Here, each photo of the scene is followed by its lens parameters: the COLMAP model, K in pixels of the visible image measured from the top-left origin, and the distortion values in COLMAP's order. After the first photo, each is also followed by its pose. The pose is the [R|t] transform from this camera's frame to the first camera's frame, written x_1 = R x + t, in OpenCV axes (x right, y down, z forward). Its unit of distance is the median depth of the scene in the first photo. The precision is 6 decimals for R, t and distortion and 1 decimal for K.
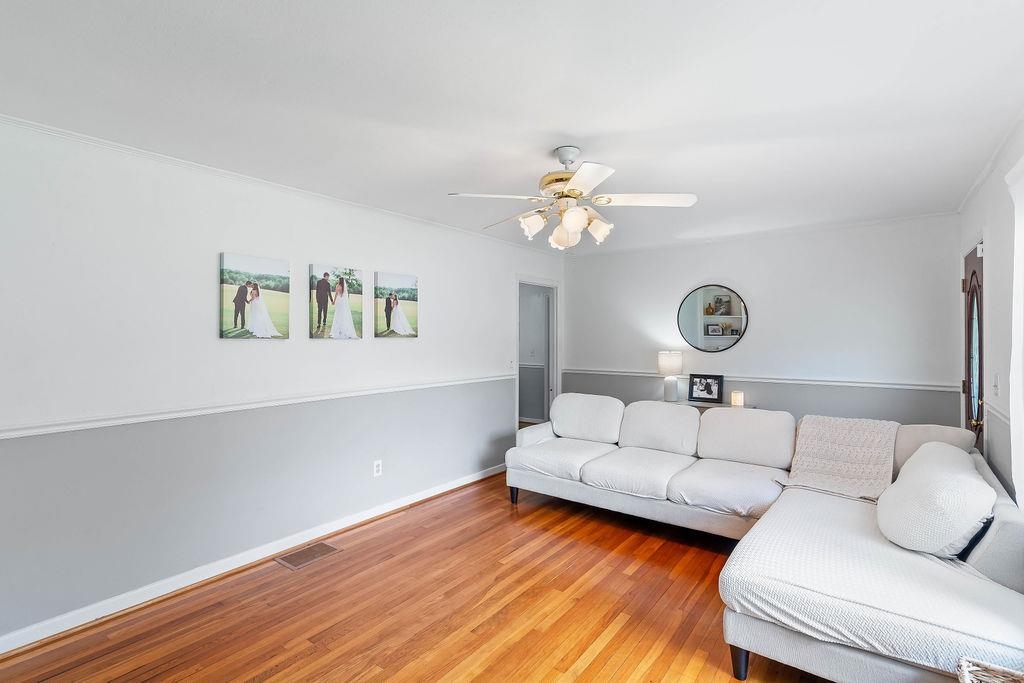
lens RADIAL K [[491.7, 0, 511.8], [0, 491.7, 339.1], [0, 0, 1]] dist [0.001278, -0.000042]
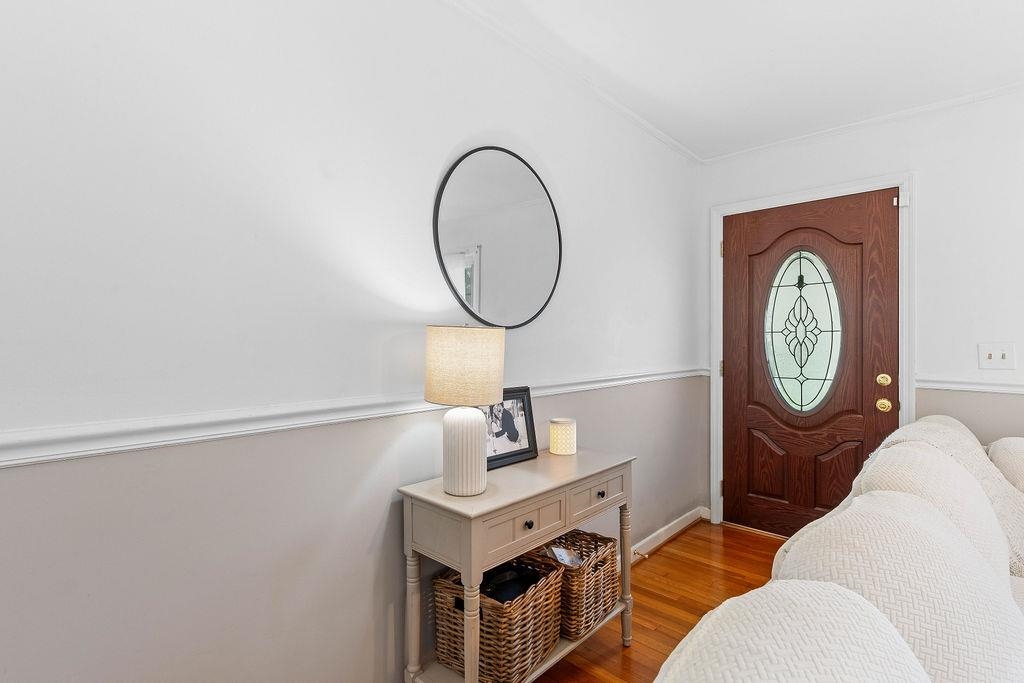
lens RADIAL K [[491.7, 0, 512.4], [0, 491.7, 332.7], [0, 0, 1]] dist [0.001278, -0.000042]
pose [[0.095556, -0.004214, 0.995415, 0.027667], [0.002047, 0.999990, 0.004037, 0.027875], [-0.995422, 0.001652, 0.095564, 0.965109]]
